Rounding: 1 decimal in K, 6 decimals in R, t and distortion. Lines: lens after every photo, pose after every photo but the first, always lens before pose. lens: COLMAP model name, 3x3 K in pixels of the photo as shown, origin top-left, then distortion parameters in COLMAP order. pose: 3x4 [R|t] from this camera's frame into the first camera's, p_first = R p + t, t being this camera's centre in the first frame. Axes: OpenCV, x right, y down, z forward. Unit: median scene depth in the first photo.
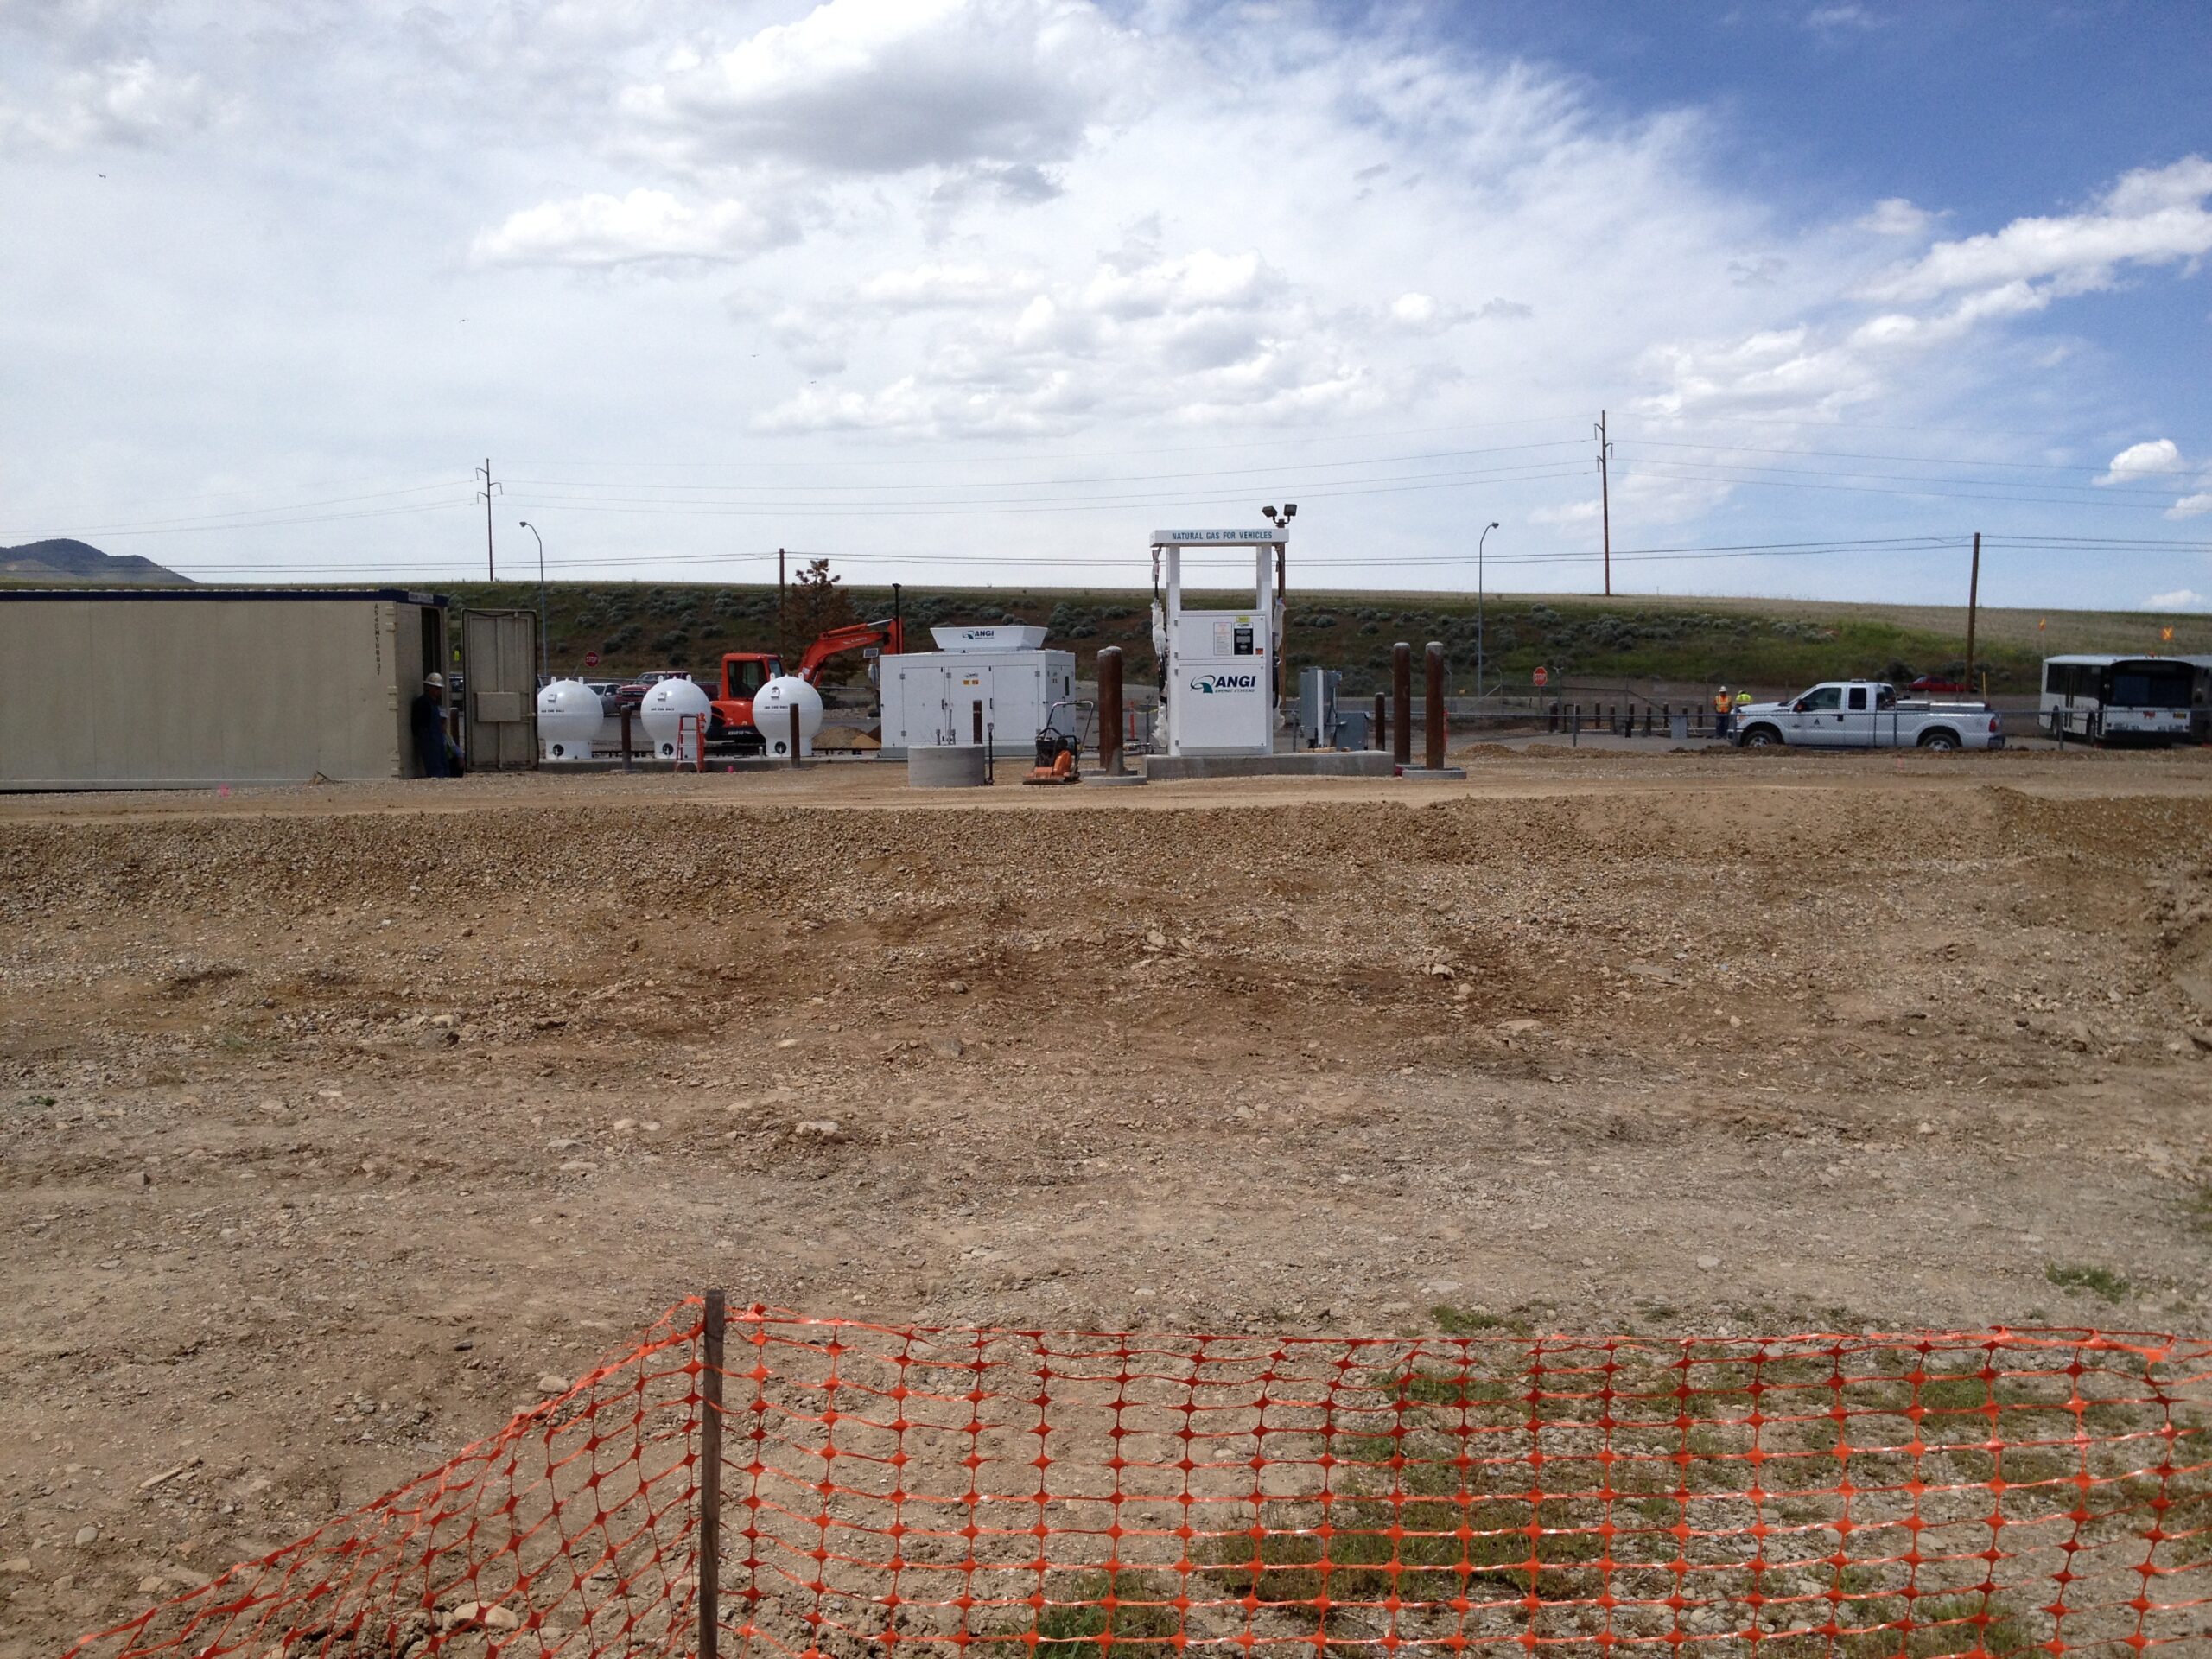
lens RADIAL K [[2257.9, 0, 1106.0], [0, 2257.9, 829.5], [0, 0, 1]] dist [0.311663, 0.003194]
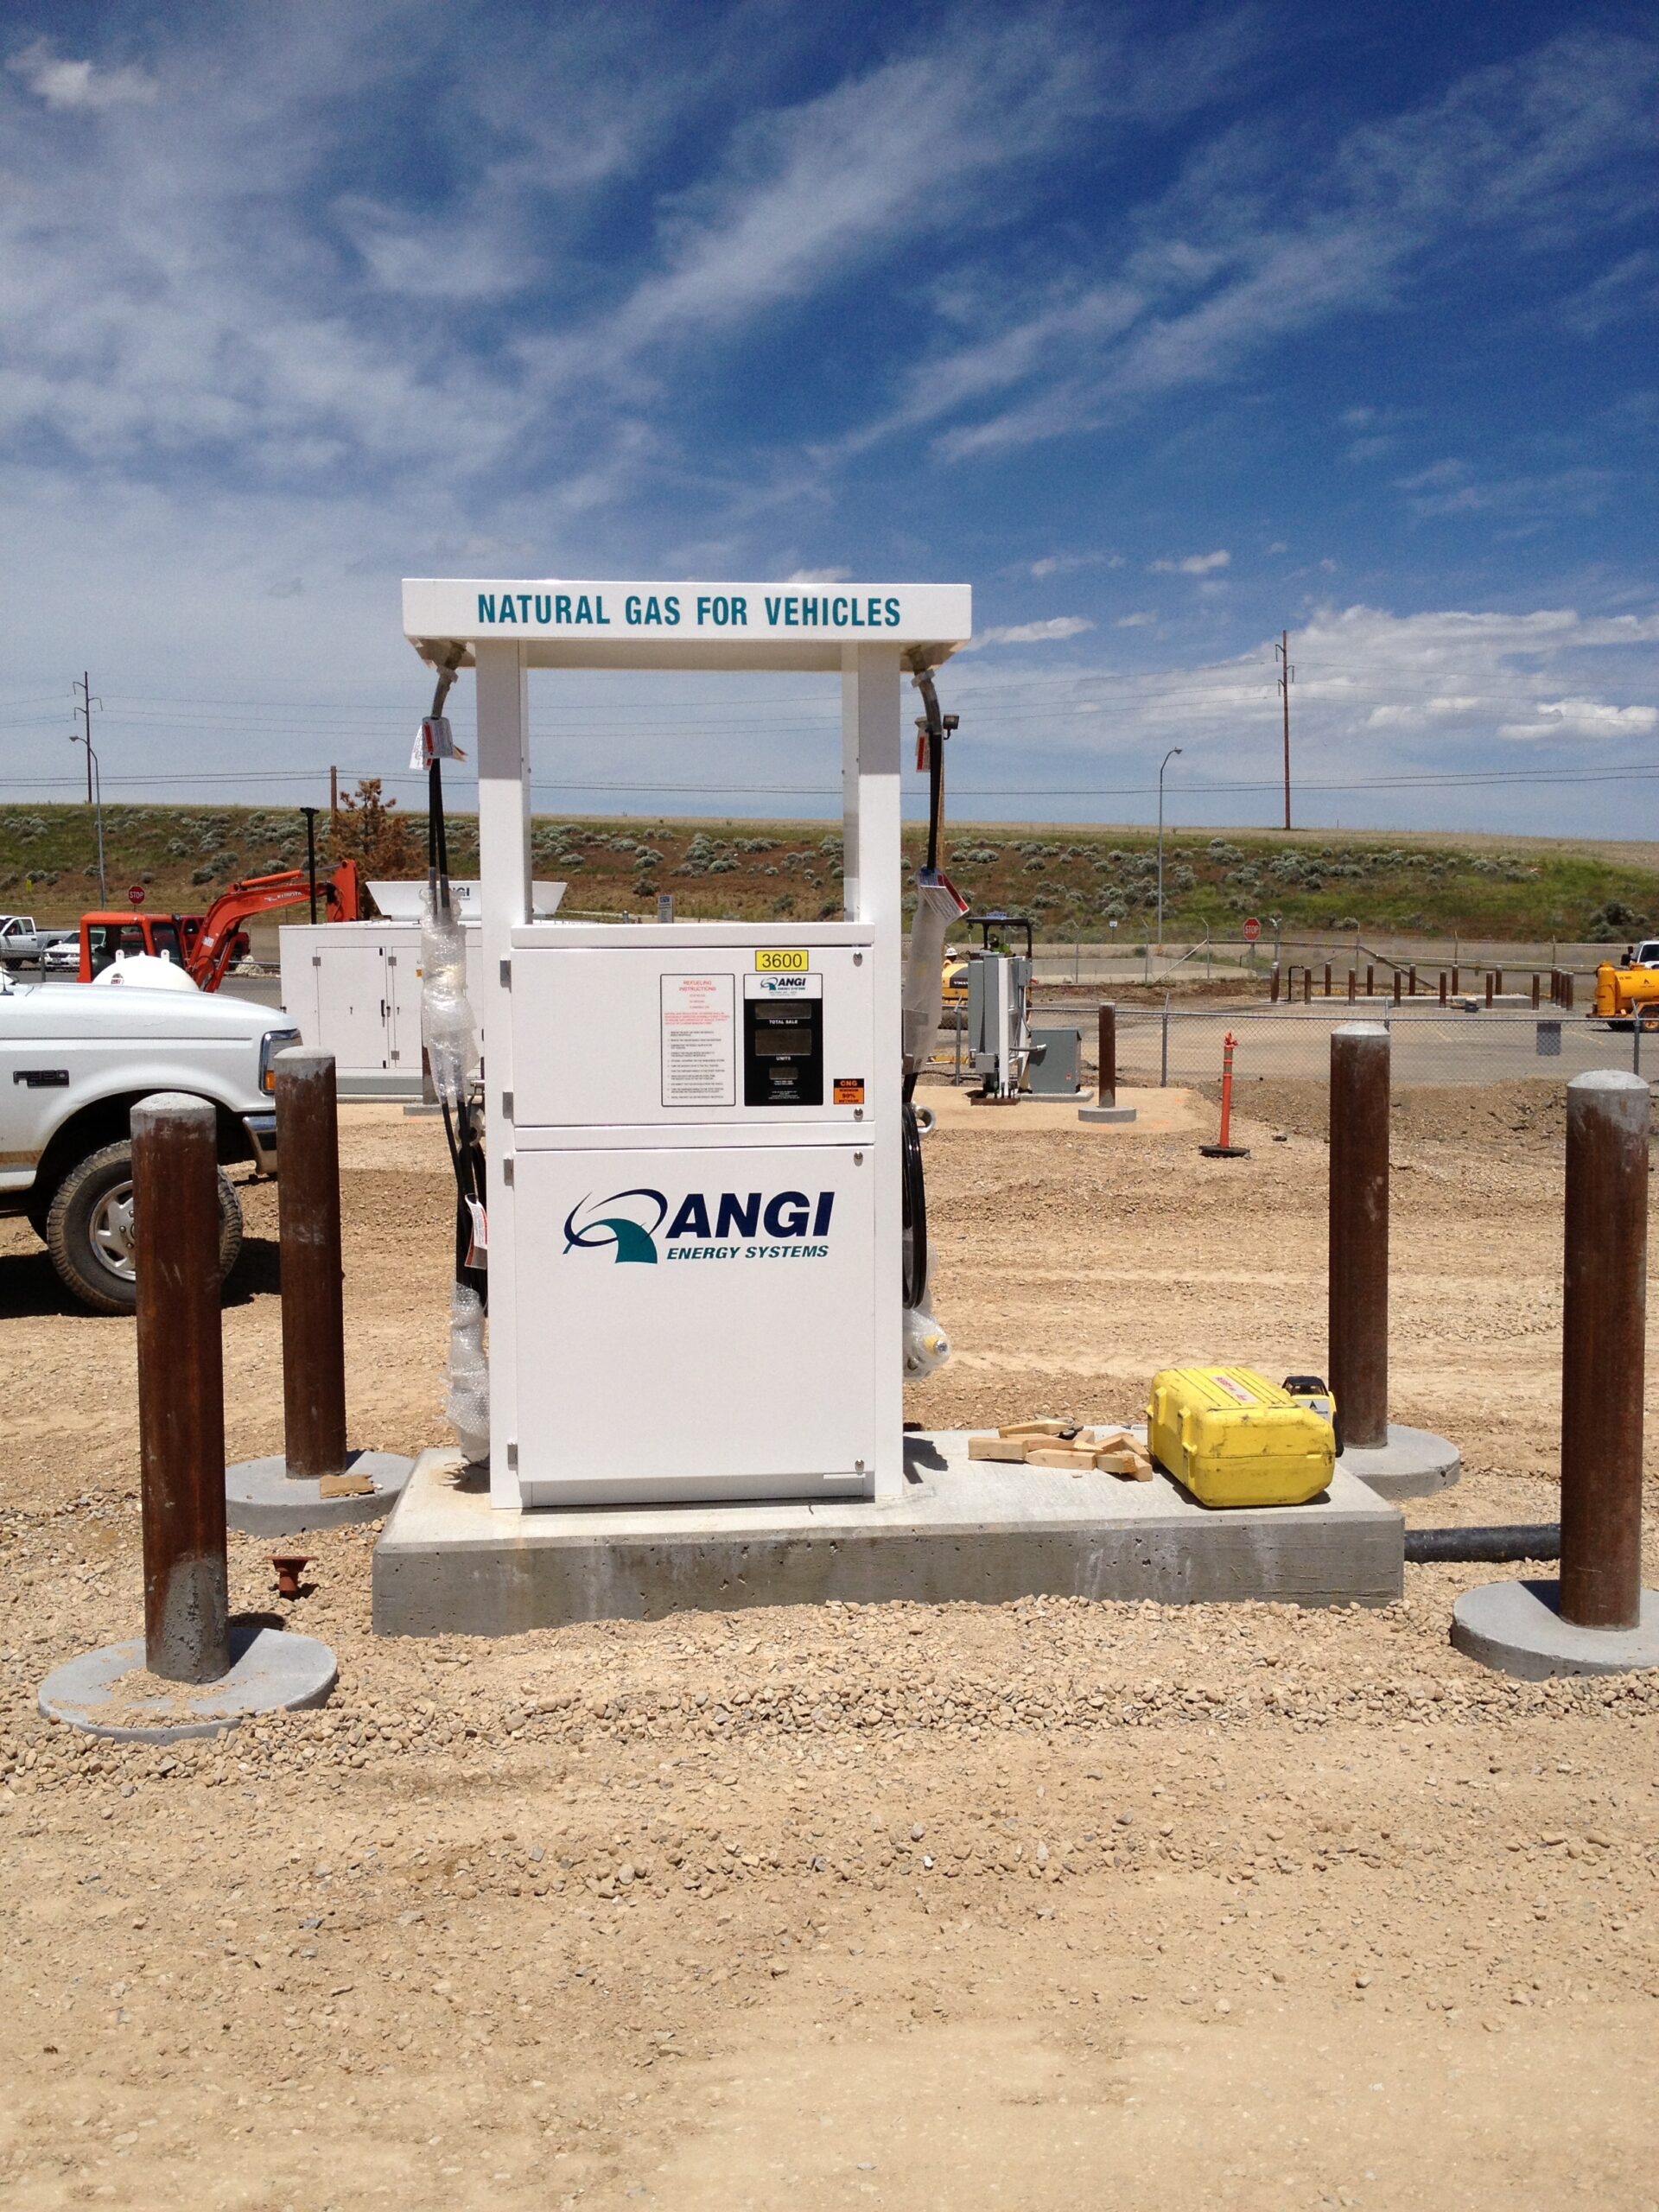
lens RADIAL K [[2257.9, 0, 829.5], [0, 2257.9, 1106.0], [0, 0, 1]] dist [0.311663, 0.003194]
pose [[0.999572, 0.000429, 0.029258, 0.017723], [-0.001011, 0.999802, 0.019876, -0.024764], [-0.029244, -0.019897, 0.999374, 0.229525]]
